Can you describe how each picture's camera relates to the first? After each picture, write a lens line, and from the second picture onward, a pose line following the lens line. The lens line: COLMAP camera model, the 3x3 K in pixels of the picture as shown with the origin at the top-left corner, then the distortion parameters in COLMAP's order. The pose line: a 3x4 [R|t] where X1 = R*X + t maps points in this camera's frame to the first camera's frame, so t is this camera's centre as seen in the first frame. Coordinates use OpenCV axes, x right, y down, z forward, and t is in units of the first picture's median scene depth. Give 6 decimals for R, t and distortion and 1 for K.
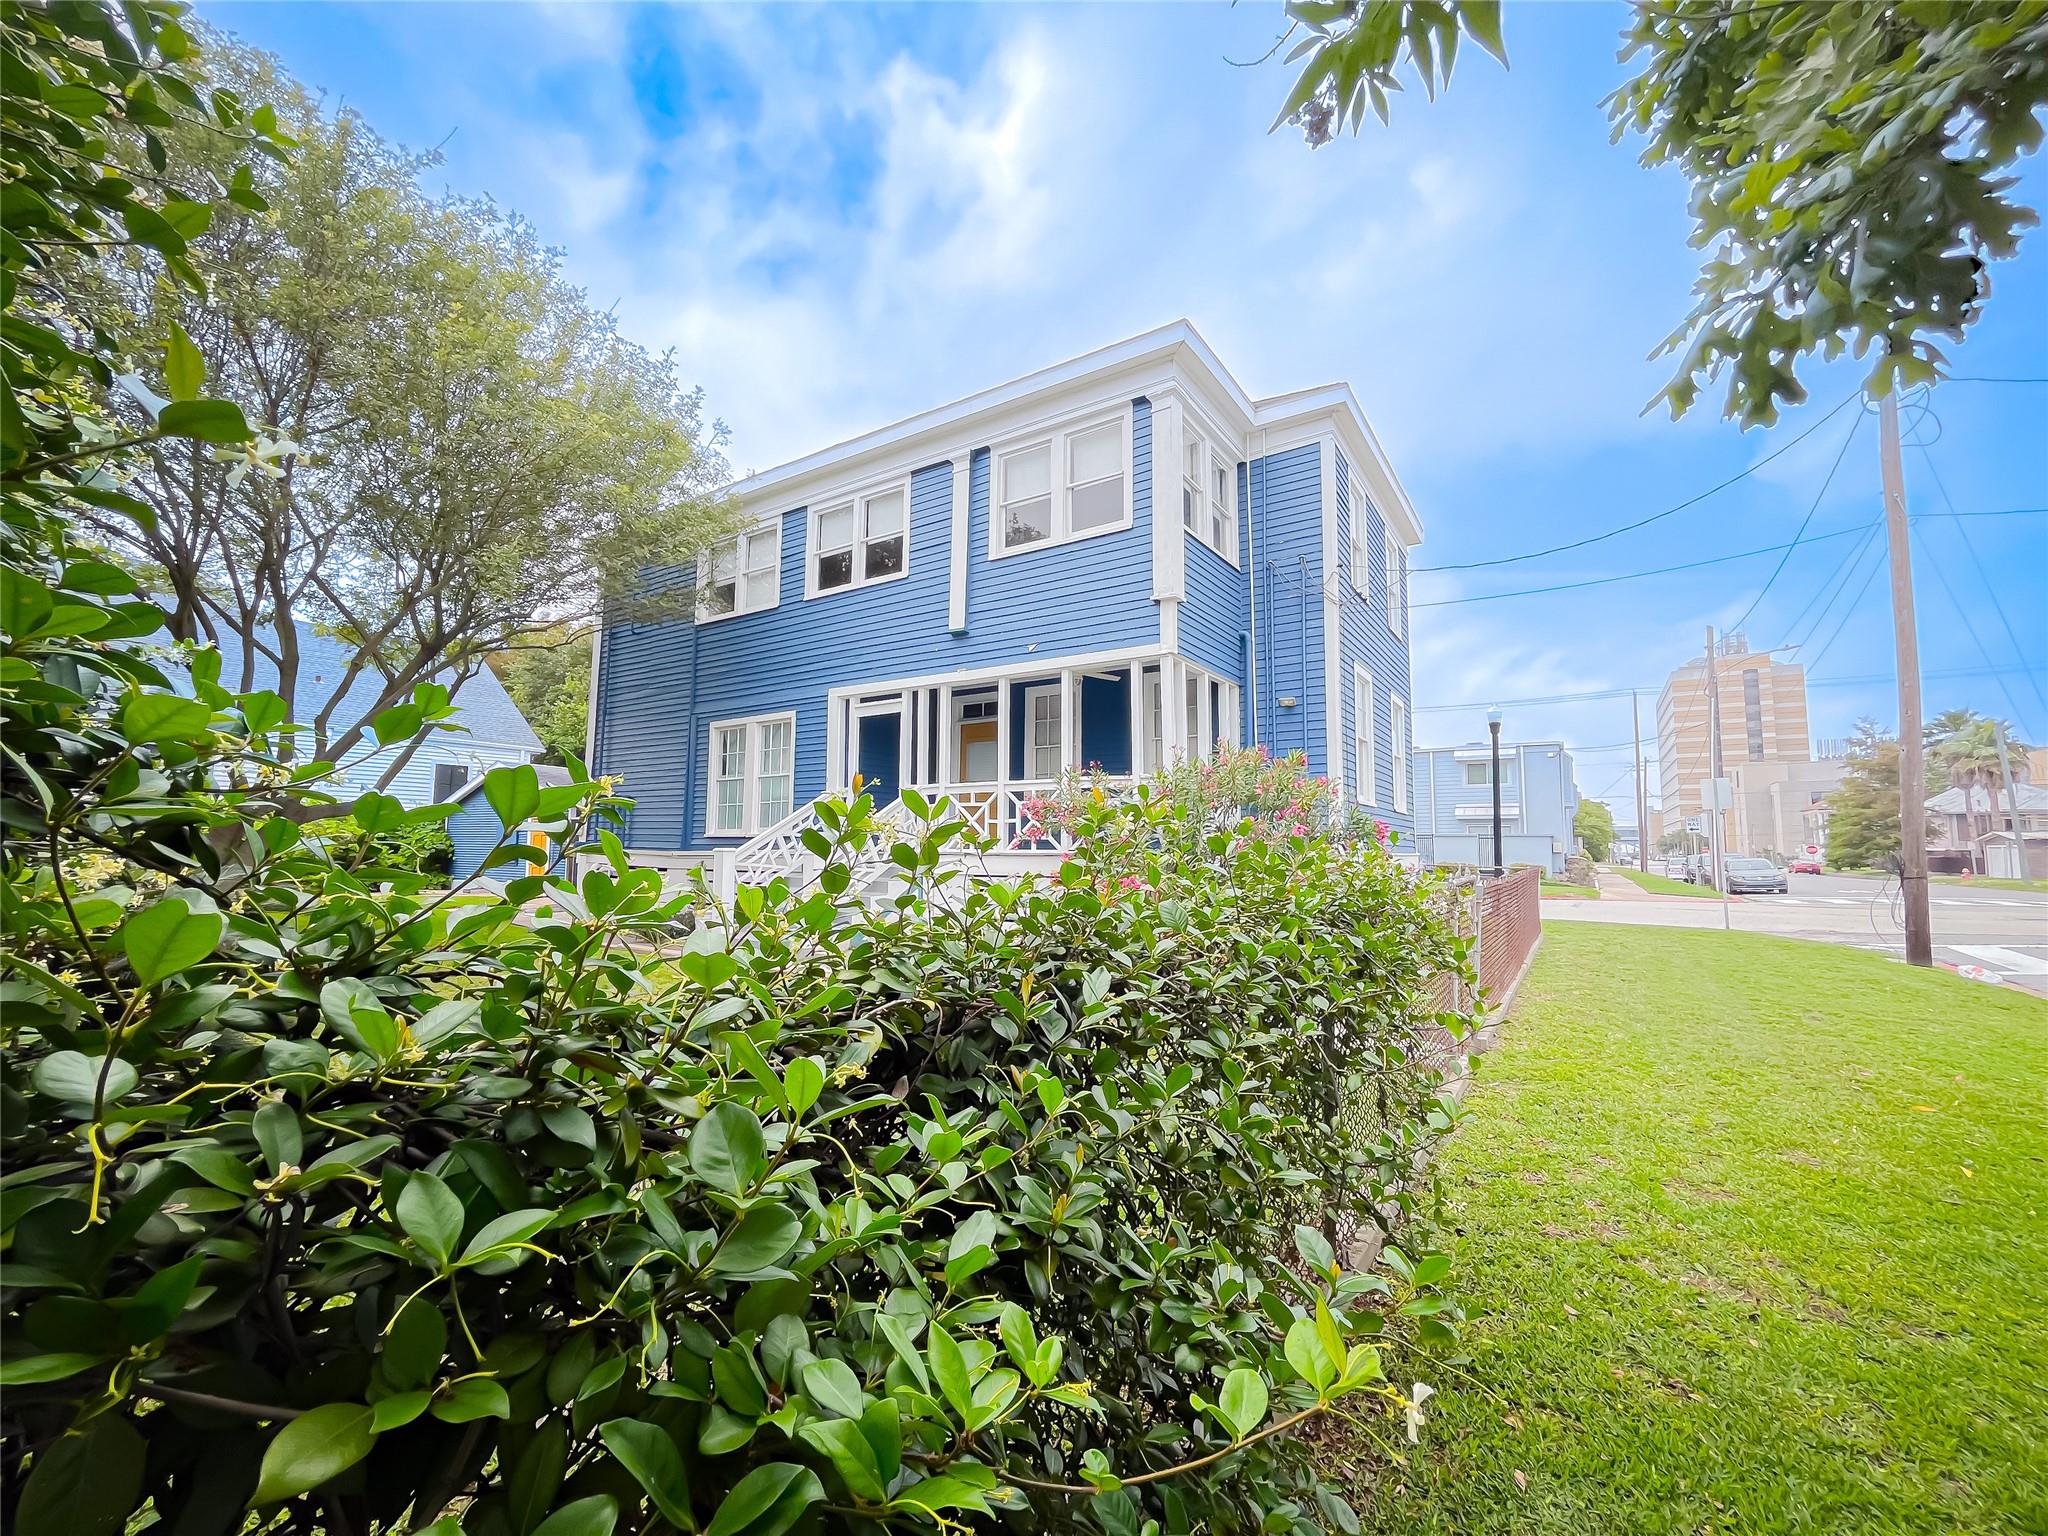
lens RADIAL K [[836.0, 0, 1021.6], [0, 836.0, 769.6], [0, 0, 1]] dist [-0.011114, 0.000804]
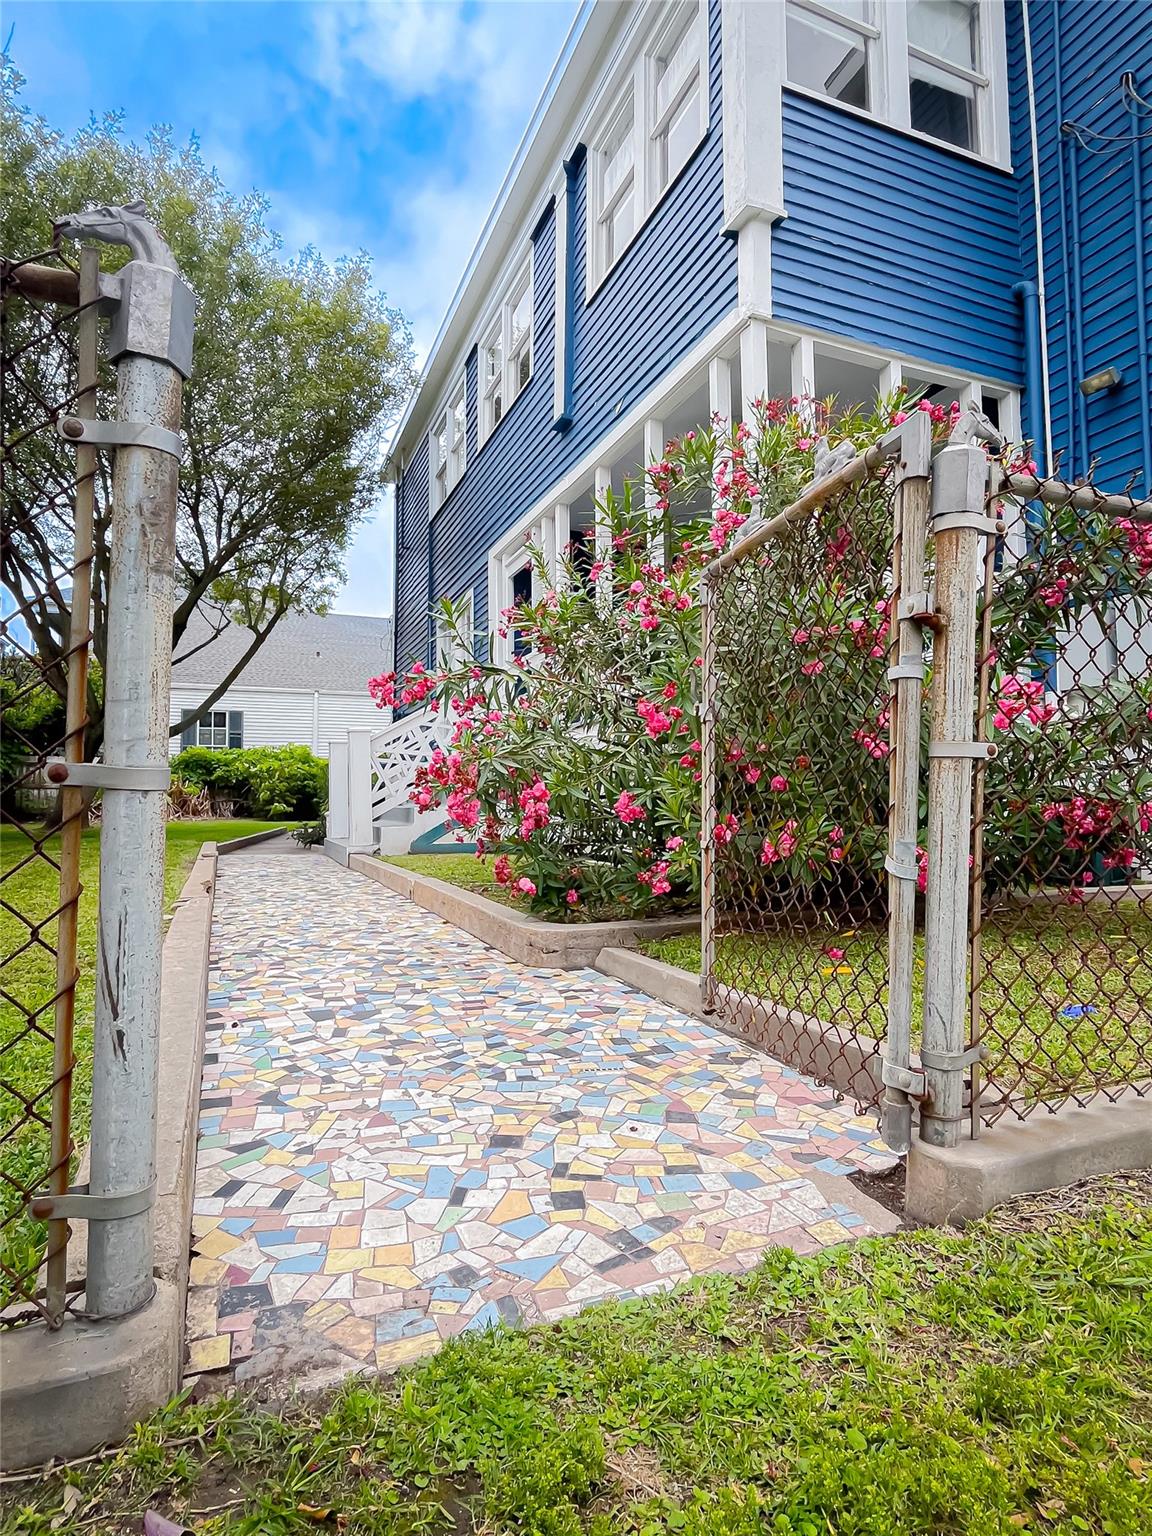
lens RADIAL K [[839.9, 0, 573.9], [0, 839.9, 765.8], [0, 0, 1]] dist [-0.002740, -0.000289]
pose [[0.831468, -0.041249, -0.554039, 0.310673], [0.056597, 0.998341, 0.010608, 0.119906], [0.552682, -0.040177, 0.832423, 0.380377]]
